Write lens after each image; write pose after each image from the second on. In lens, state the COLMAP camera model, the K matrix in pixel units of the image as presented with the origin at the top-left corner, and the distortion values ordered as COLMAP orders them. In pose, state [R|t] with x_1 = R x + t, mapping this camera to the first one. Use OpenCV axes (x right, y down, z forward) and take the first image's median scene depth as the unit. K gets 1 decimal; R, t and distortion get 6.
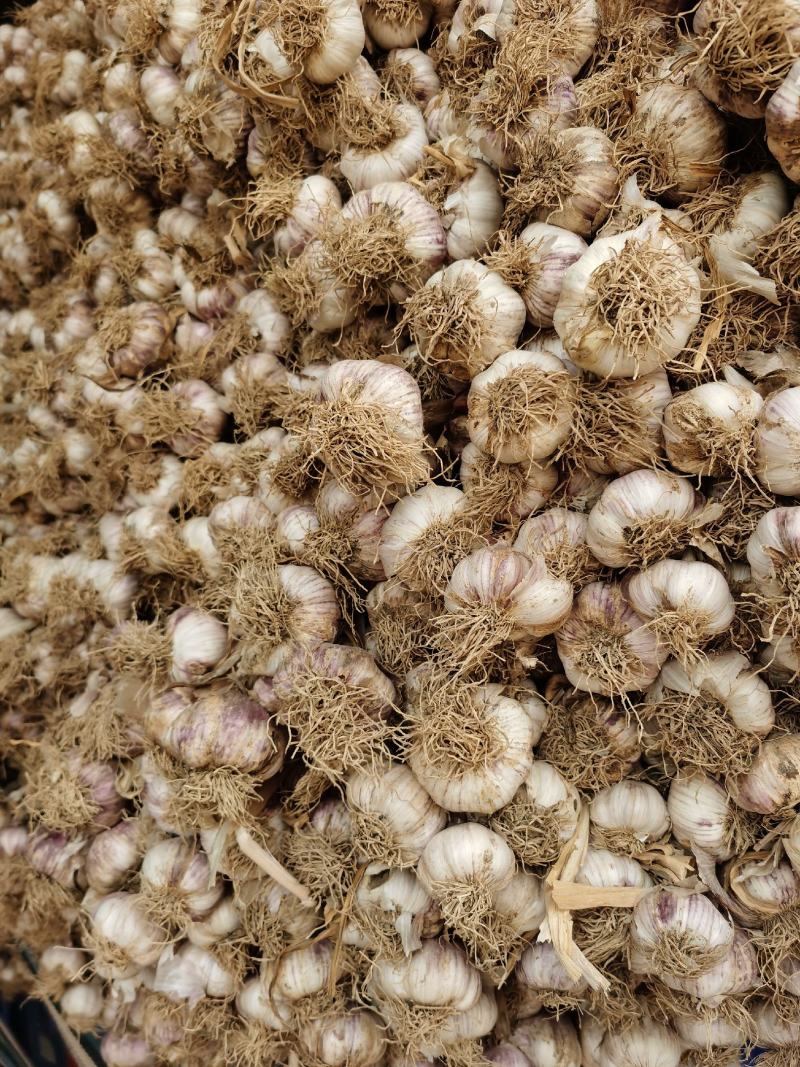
lens RADIAL K [[843.6, 0, 399.4], [0, 843.6, 533.6], [0, 0, 1]] dist [-0.043649, 0.000368]
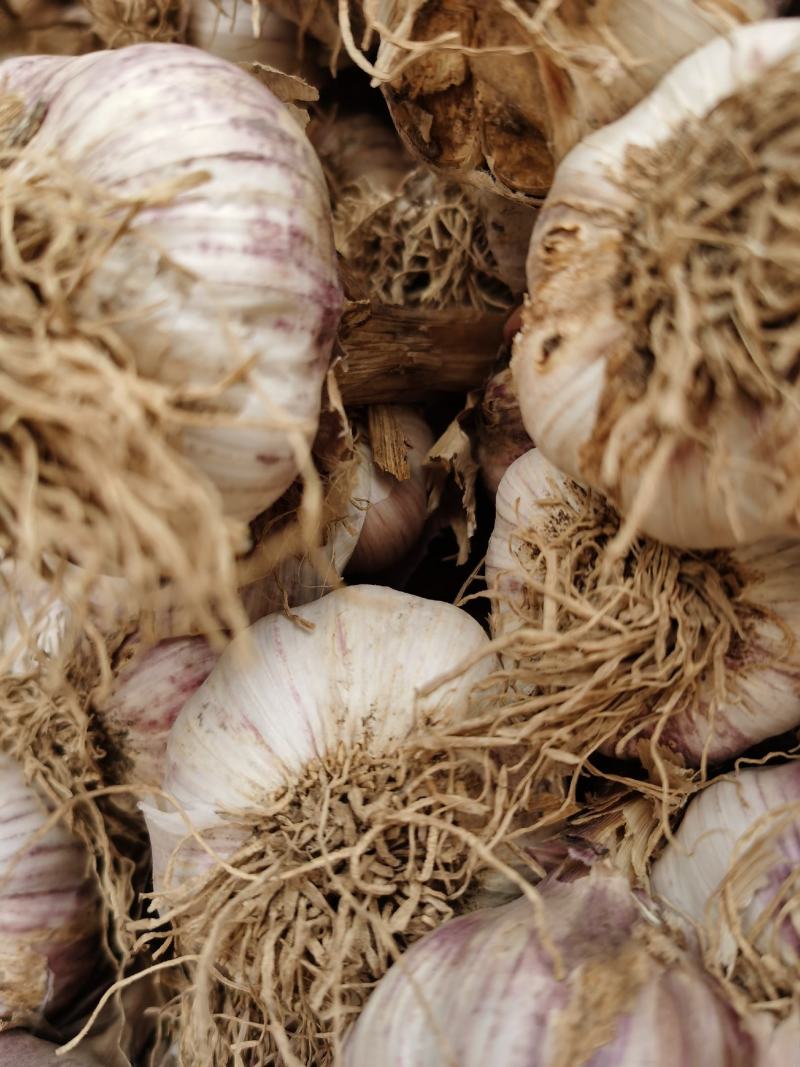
lens RADIAL K [[843.6, 0, 400.7], [0, 843.6, 532.0], [0, 0, 1]] dist [-0.043649, 0.000368]
pose [[0.982078, 0.120586, -0.144850, 0.087652], [-0.127849, 0.990908, -0.041894, -0.067683], [0.138481, 0.059662, 0.988566, 0.763464]]
